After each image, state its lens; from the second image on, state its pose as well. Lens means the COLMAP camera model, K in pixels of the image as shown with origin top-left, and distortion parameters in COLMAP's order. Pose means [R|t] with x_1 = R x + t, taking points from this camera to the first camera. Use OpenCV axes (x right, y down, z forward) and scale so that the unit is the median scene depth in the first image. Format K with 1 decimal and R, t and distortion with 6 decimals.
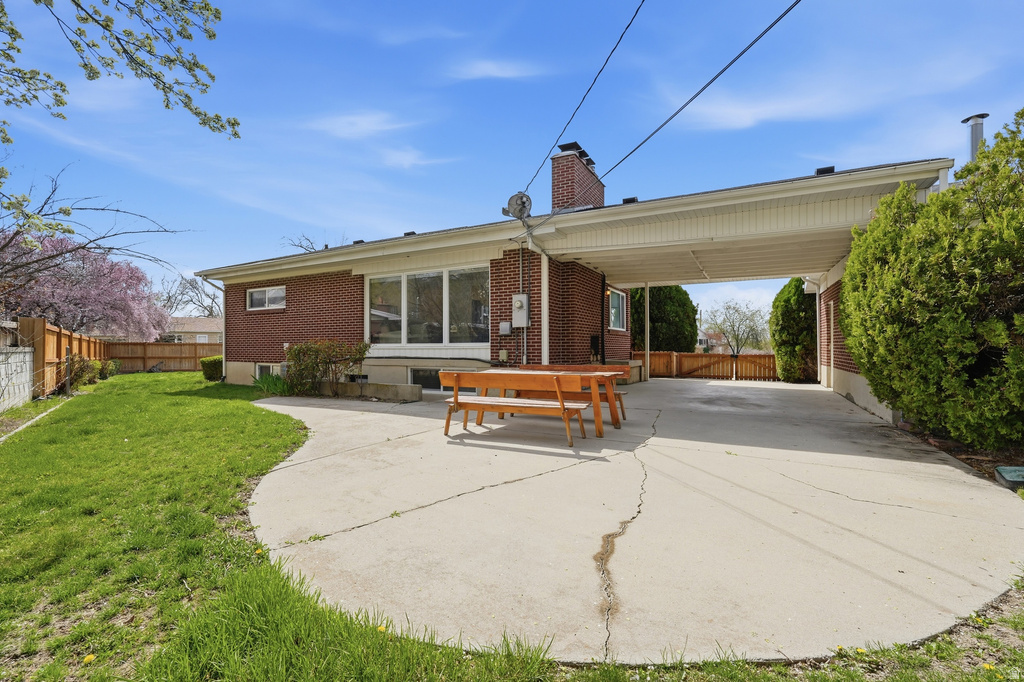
lens RADIAL K [[455.8, 0, 512.0], [0, 455.8, 341.0], [0, 0, 1]] dist [-0.013179, 0.000207]
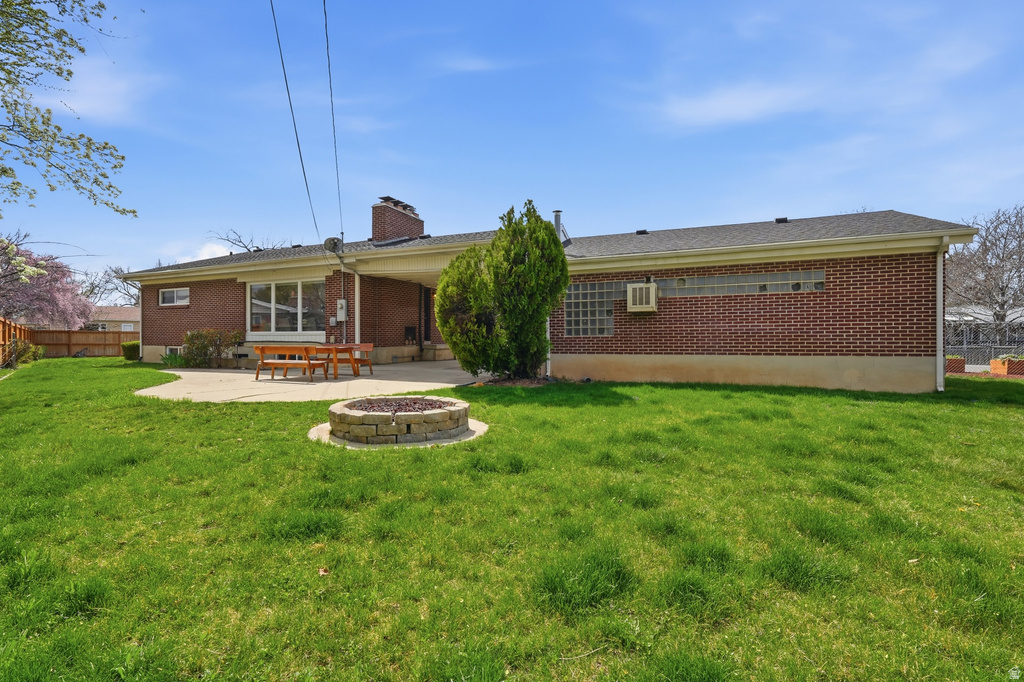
lens RADIAL K [[467.4, 0, 517.5], [0, 467.4, 334.7], [0, 0, 1]] dist [-0.011371, -0.000061]
pose [[0.995462, 0.003648, 0.095092, 0.319496], [-0.004331, 0.999966, 0.006983, 0.001591], [-0.095063, -0.007363, 0.995444, -0.431876]]
